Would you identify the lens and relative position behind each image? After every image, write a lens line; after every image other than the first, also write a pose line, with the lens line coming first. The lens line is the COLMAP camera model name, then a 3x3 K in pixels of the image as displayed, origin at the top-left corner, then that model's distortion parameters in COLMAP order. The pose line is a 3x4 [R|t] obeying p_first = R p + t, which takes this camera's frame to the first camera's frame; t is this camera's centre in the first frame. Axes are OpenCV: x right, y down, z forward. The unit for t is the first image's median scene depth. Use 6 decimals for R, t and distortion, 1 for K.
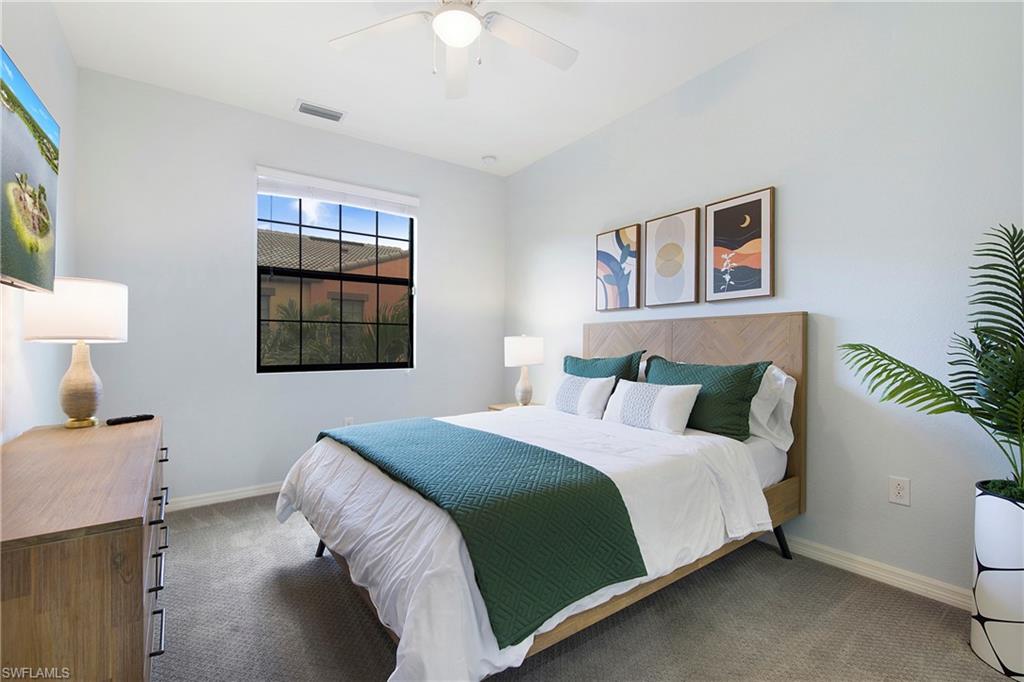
lens RADIAL K [[450.4, 0, 512.9], [0, 450.4, 347.7], [0, 0, 1]] dist [0.000992, -0.000618]
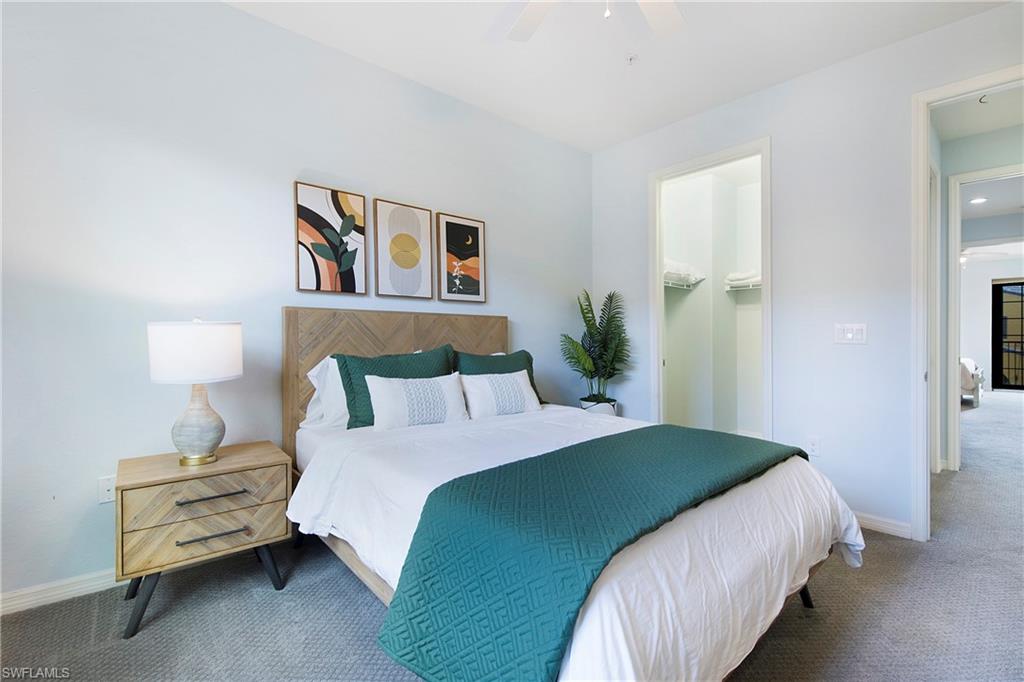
lens RADIAL K [[450.4, 0, 512.4], [0, 450.4, 341.1], [0, 0, 1]] dist [0.000992, -0.000618]
pose [[-0.097193, -0.003089, 0.995261, -0.684754], [0.005144, 0.999980, 0.003606, -0.002742], [-0.995252, 0.005470, -0.097176, 0.919210]]
